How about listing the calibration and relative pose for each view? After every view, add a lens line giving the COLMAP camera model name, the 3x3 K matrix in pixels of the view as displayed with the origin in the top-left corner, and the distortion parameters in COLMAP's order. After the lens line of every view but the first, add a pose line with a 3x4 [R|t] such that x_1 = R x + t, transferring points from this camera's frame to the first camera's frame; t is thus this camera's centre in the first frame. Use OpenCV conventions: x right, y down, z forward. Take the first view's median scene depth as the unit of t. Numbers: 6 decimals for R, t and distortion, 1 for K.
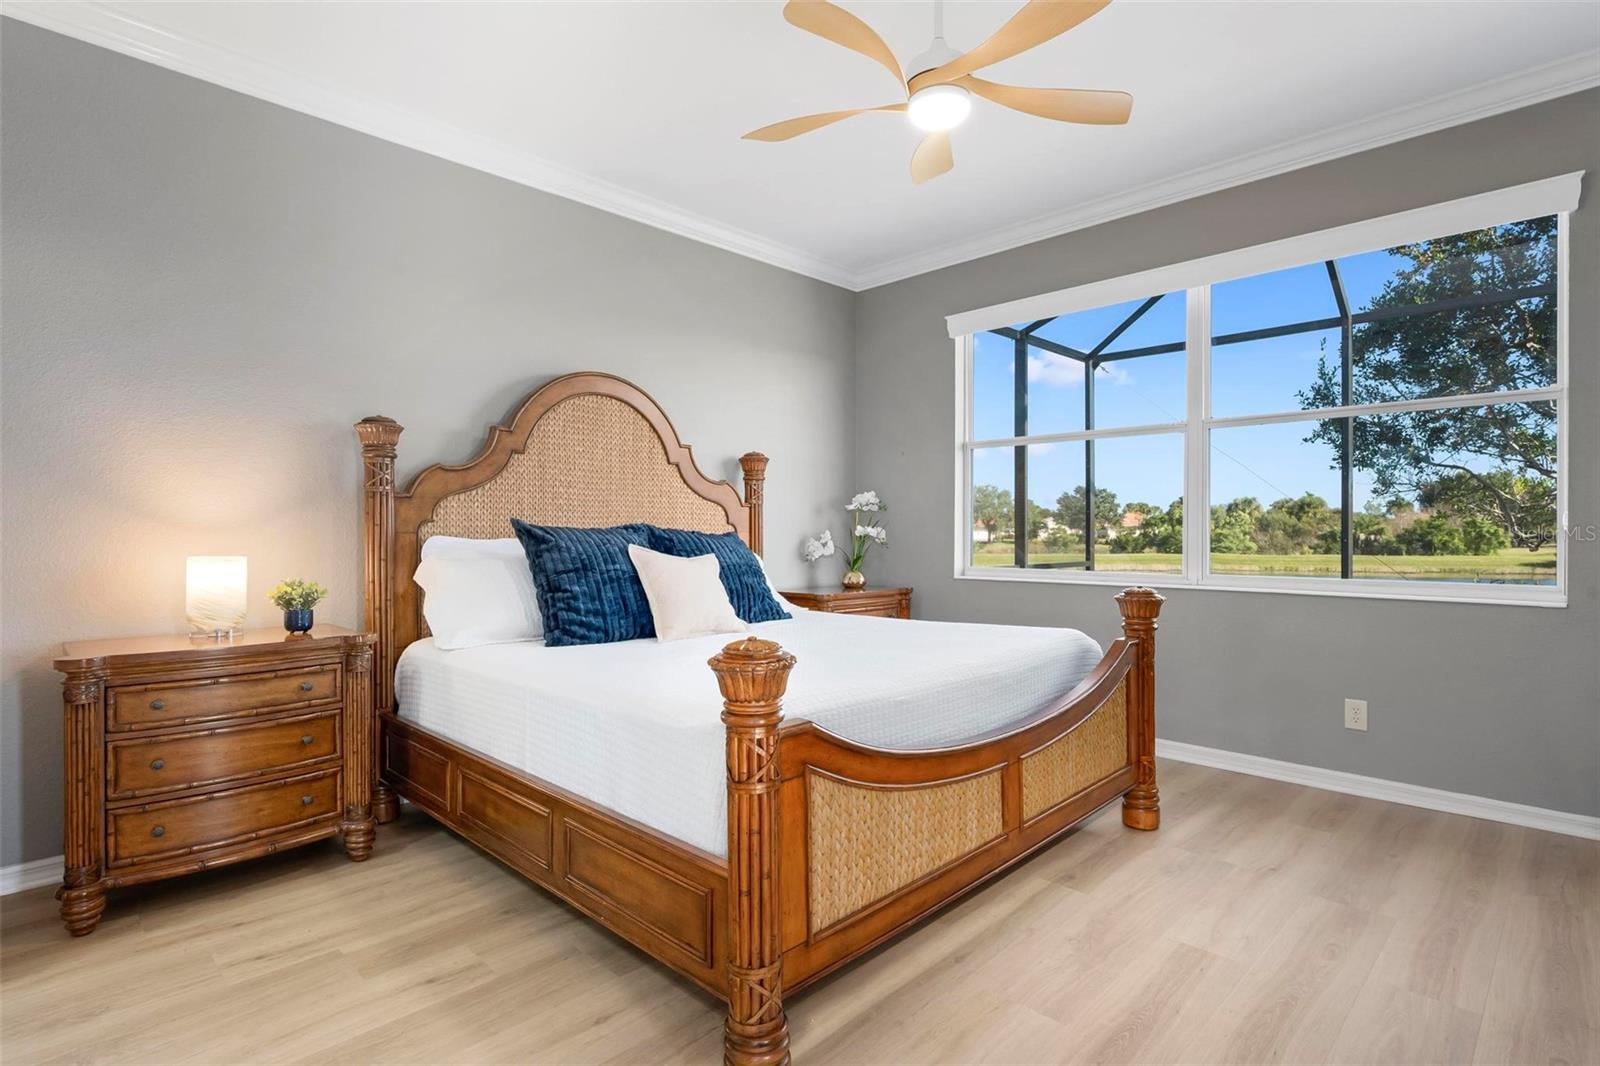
lens RADIAL K [[817.4, 0, 800.0], [0, 817.4, 533.0], [0, 0, 1]] dist [-0.002459, -0.000441]
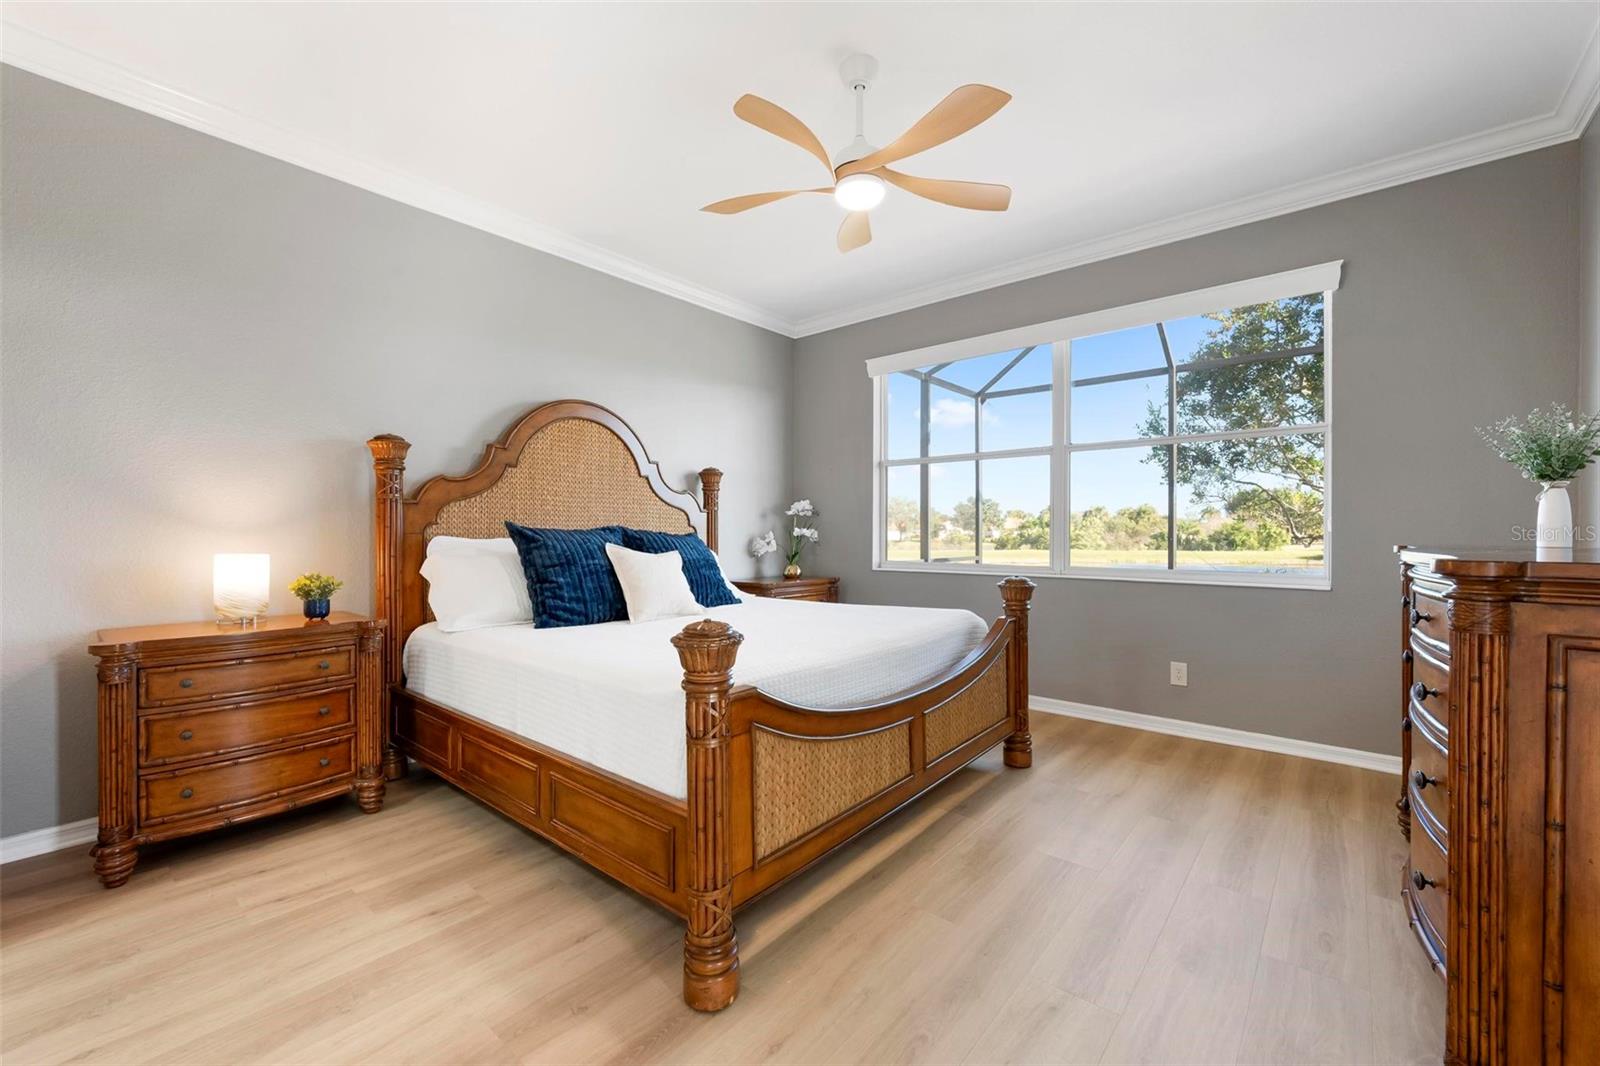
lens RADIAL K [[660.8, 0, 804.2], [0, 660.8, 532.8], [0, 0, 1]] dist [-0.002873, 0.000040]
pose [[0.996680, 0.000258, 0.081414, 0.003704], [-0.000171, 0.999999, -0.001073, -0.000302], [-0.081414, 0.001055, 0.996680, 0.004125]]
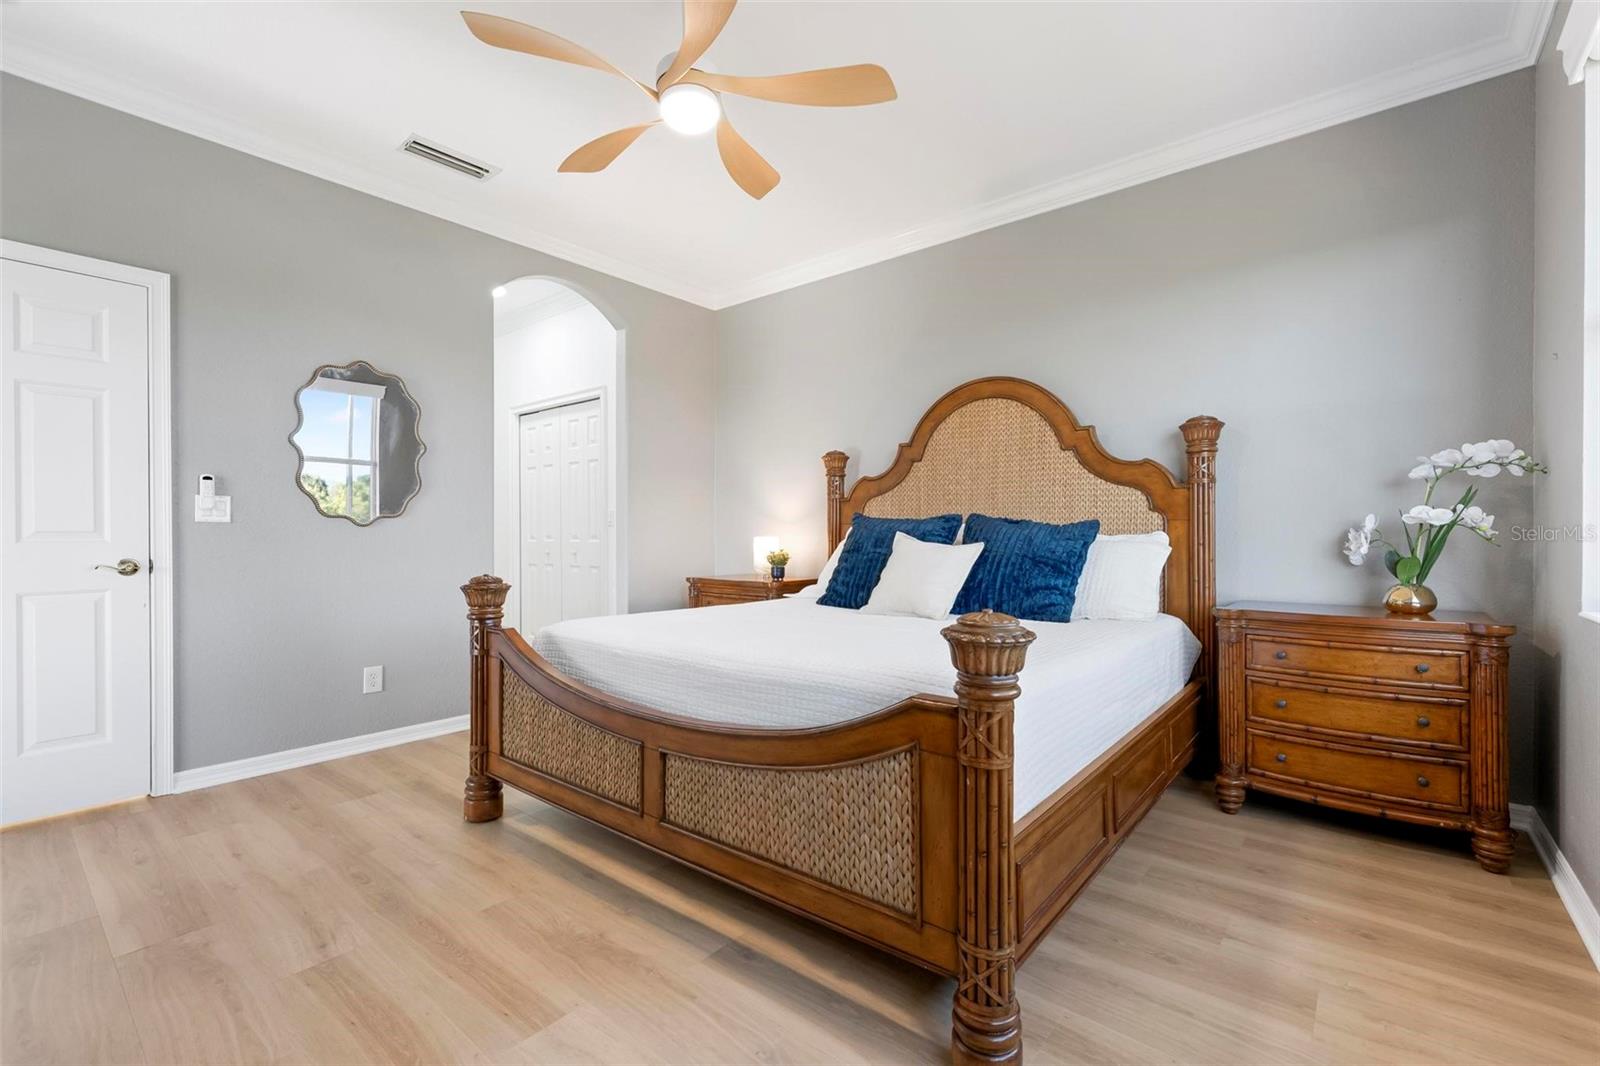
lens RADIAL K [[687.8, 0, 800.0], [0, 687.8, 533.0], [0, 0, 1]] dist [0.013919, 0.000018]
pose [[0.083698, 0.017502, -0.996337, 0.190538], [0.012751, 0.999745, 0.018633, -0.001970], [0.996410, -0.014264, 0.083454, 0.188568]]
